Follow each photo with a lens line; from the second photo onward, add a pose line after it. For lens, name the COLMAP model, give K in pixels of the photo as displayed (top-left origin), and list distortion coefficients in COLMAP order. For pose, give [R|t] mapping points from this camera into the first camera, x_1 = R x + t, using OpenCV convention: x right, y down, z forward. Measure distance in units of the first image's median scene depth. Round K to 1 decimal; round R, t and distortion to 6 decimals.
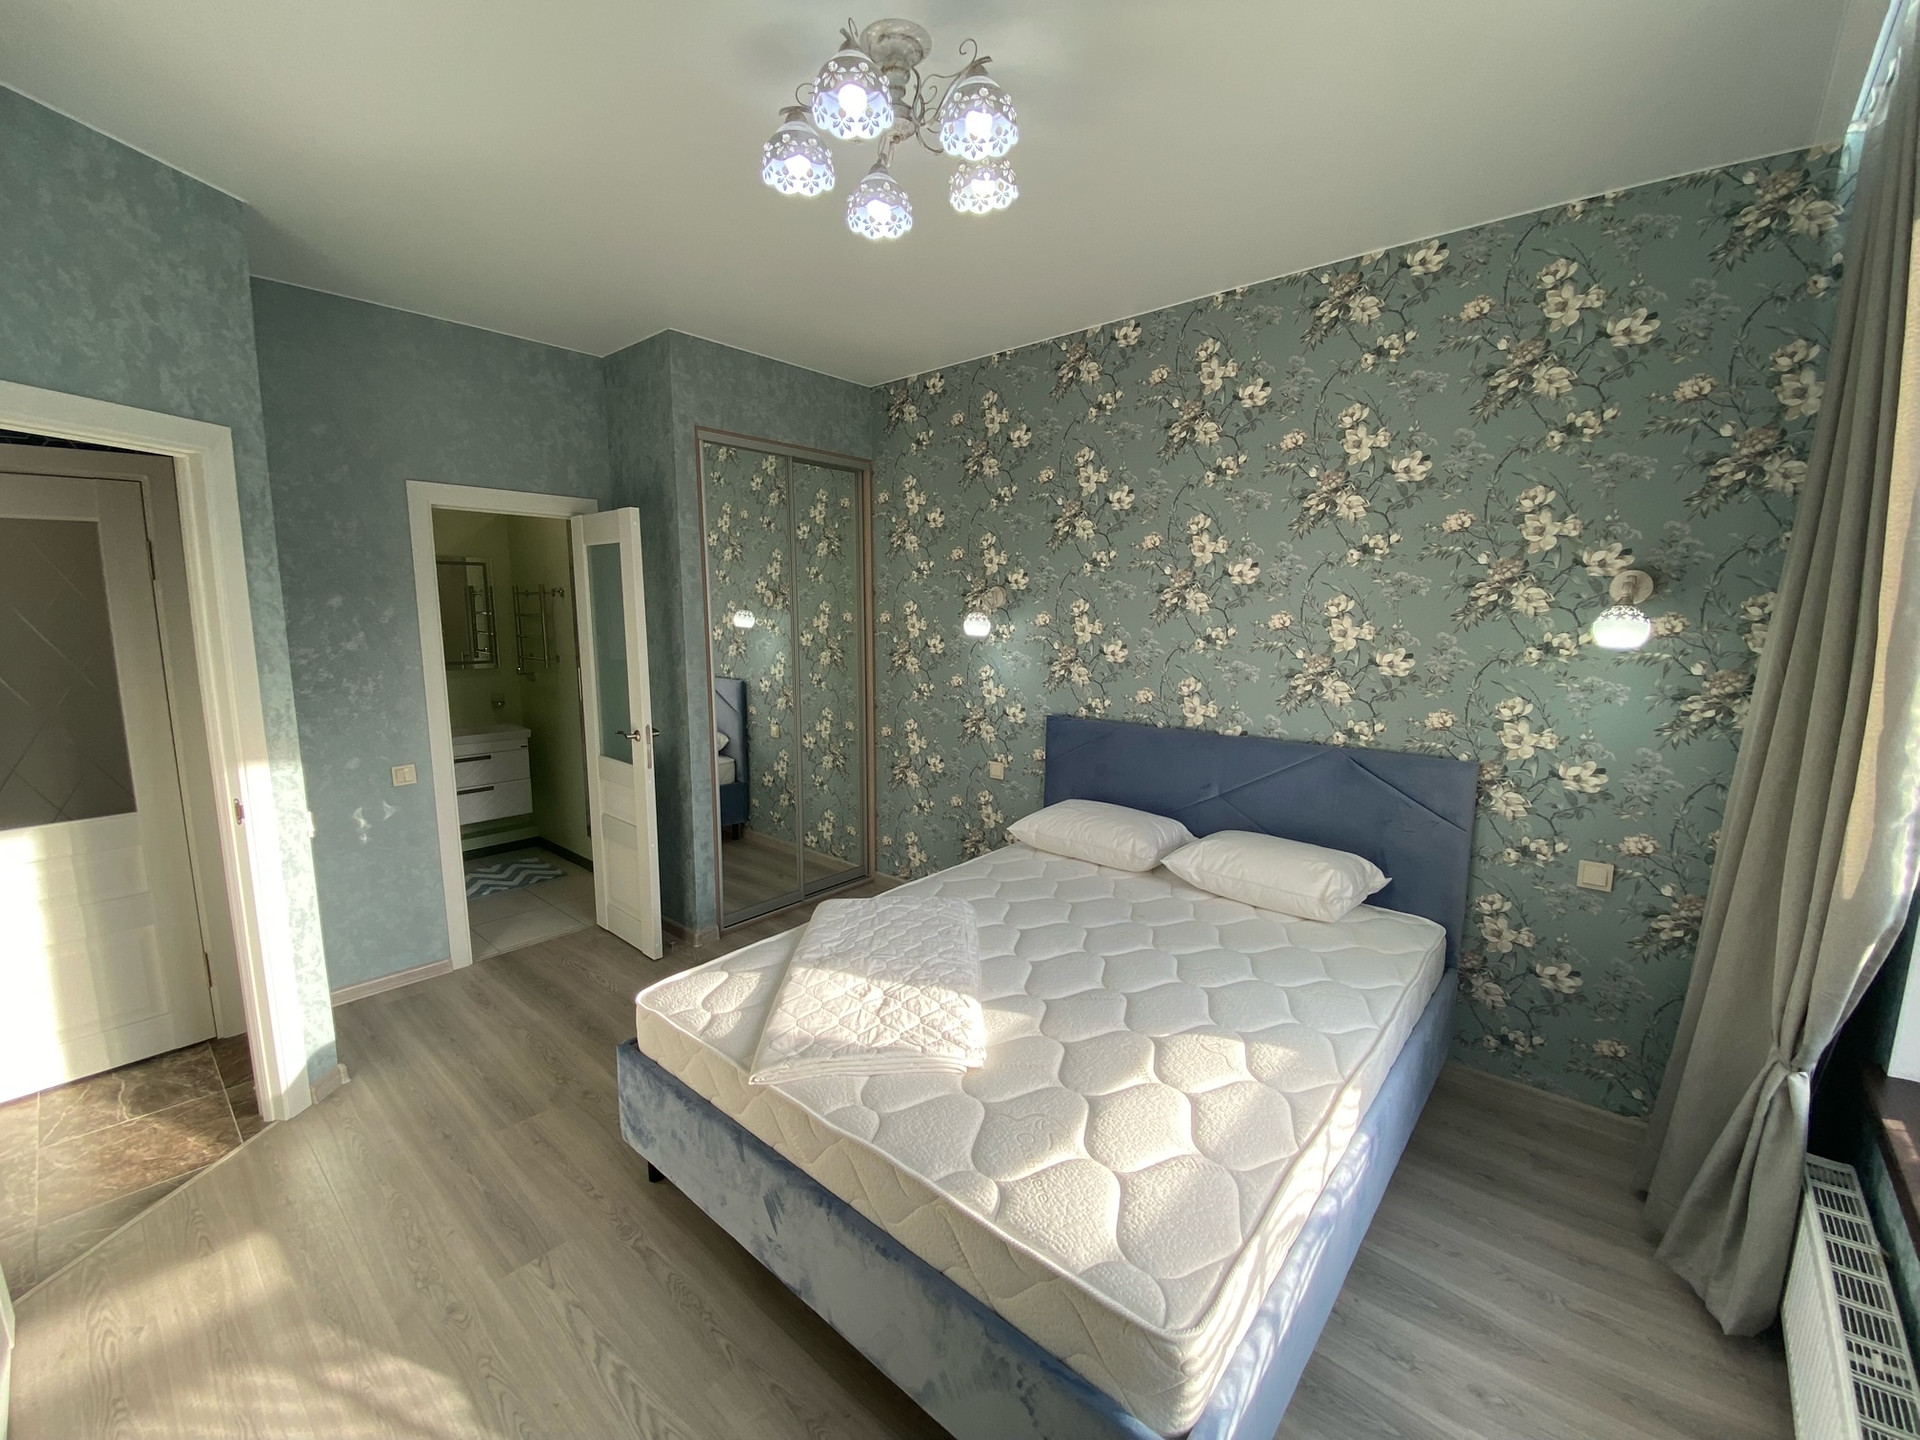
lens RADIAL K [[826.0, 0, 948.2], [0, 826.0, 739.1], [0, 0, 1]] dist [-0.000602, -0.000886]
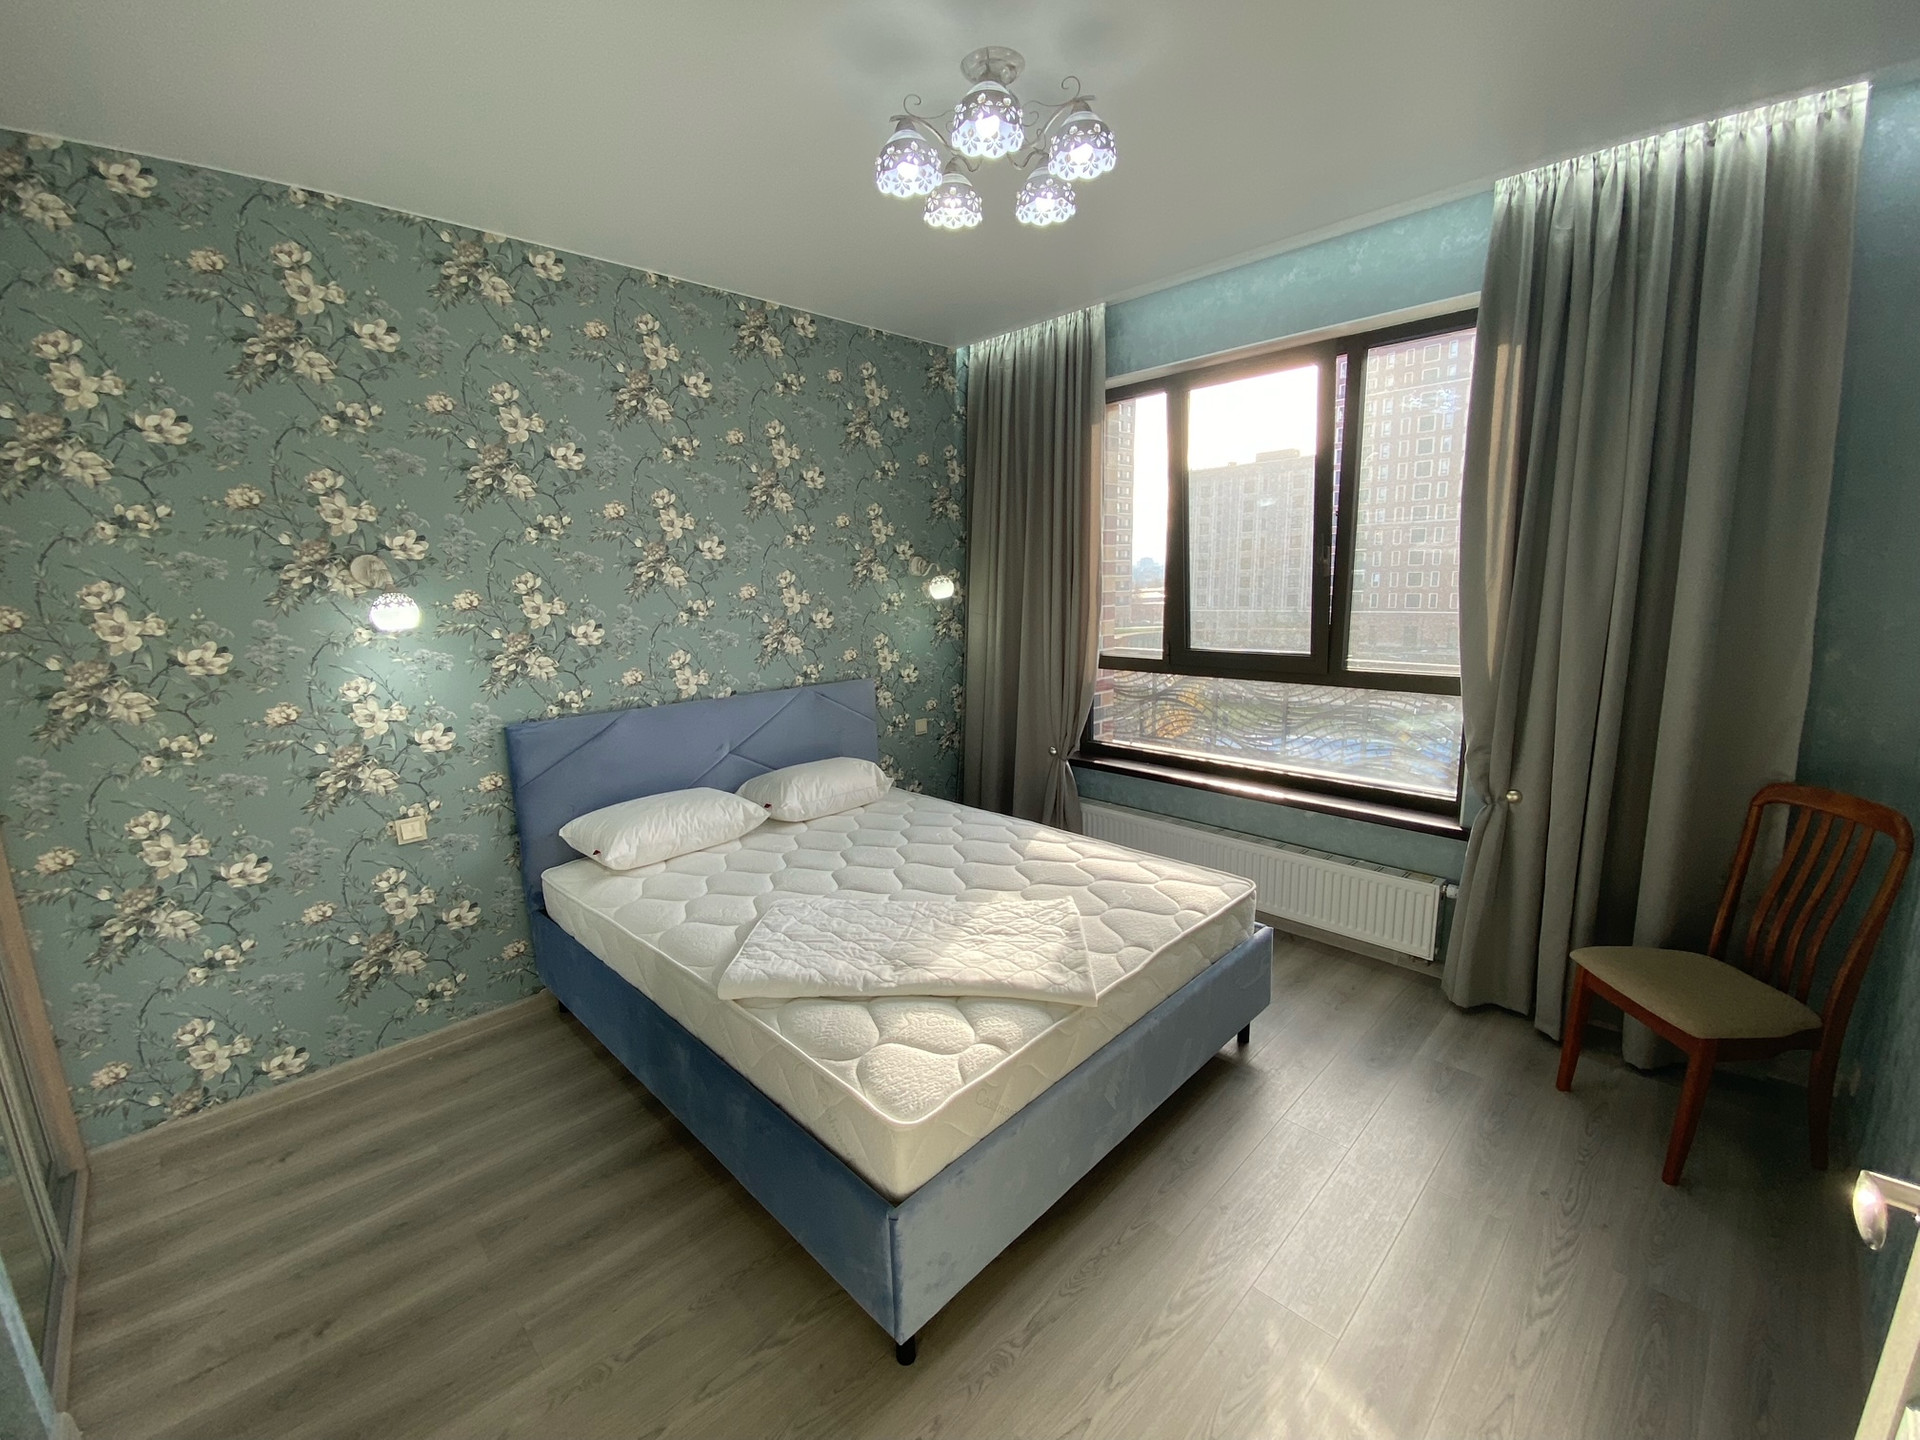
lens RADIAL K [[780.6, 0, 948.2], [0, 780.6, 713.2], [0, 0, 1]] dist [0.013544, -0.011982]
pose [[0.046126, -0.176566, 0.983207, -0.660271], [0.181826, 0.969297, 0.165538, -0.099988], [-0.982248, 0.171137, 0.076814, 0.621674]]
